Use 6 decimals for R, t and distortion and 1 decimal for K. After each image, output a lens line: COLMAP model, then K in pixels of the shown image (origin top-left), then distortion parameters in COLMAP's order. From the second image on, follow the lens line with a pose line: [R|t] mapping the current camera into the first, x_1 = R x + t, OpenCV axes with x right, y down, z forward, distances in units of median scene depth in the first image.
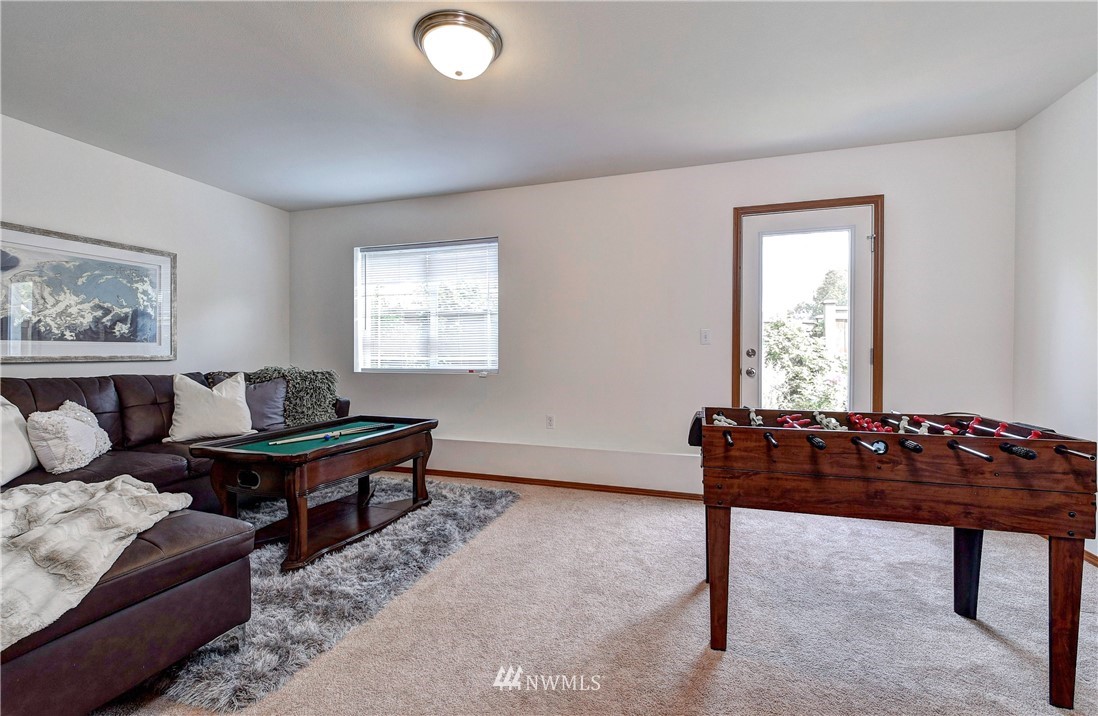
lens RADIAL K [[472.8, 0, 552.8], [0, 472.8, 356.4], [0, 0, 1]] dist [0.003093, -0.000575]
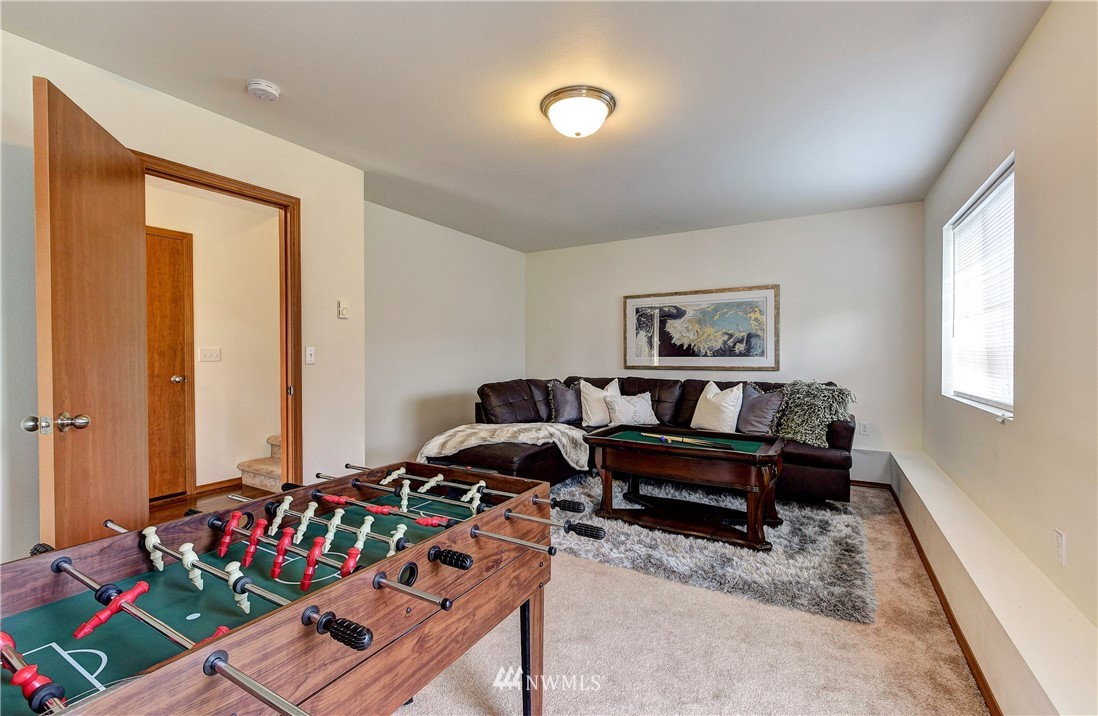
lens RADIAL K [[472.8, 0, 553.9], [0, 472.8, 357.6], [0, 0, 1]] dist [0.003093, -0.000575]
pose [[-0.224377, 0.002474, -0.974499, 0.627731], [-0.009275, 0.999946, 0.004674, -0.031374], [0.974458, 0.010087, -0.224342, 0.830340]]
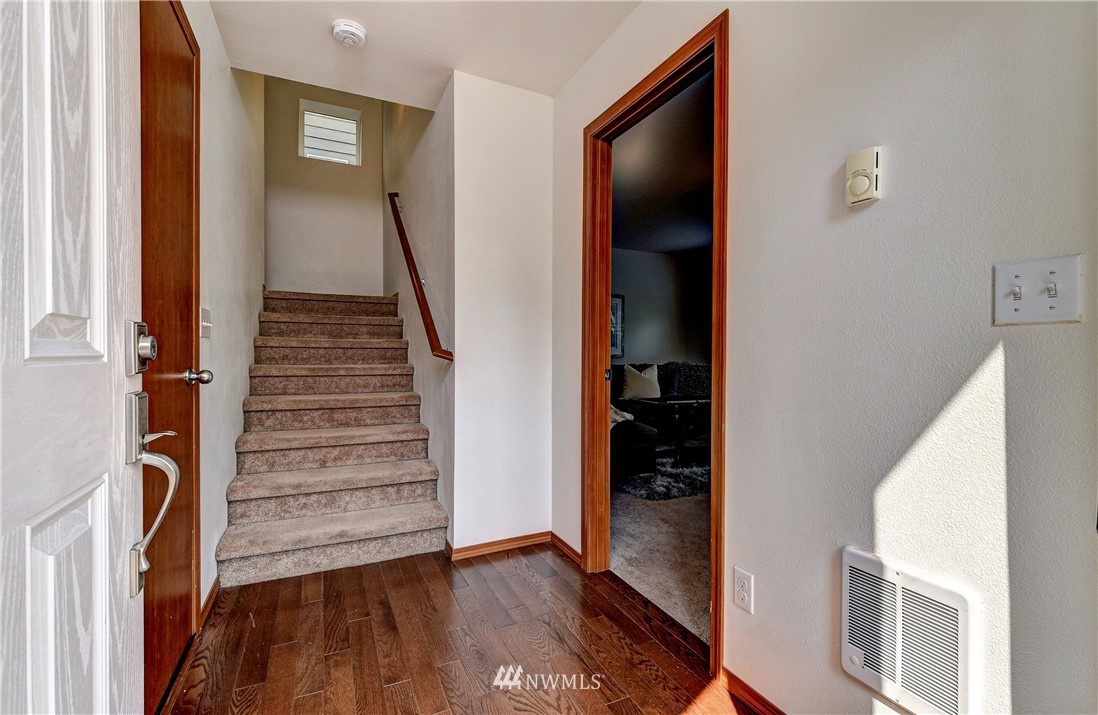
lens RADIAL K [[472.8, 0, 547.7], [0, 472.8, 356.9], [0, 0, 1]] dist [0.003093, -0.000575]
pose [[0.684580, 0.006062, -0.728913, 0.295378], [-0.007088, 0.999974, 0.001659, 0.007282], [0.728903, 0.004031, 0.684605, -0.418868]]
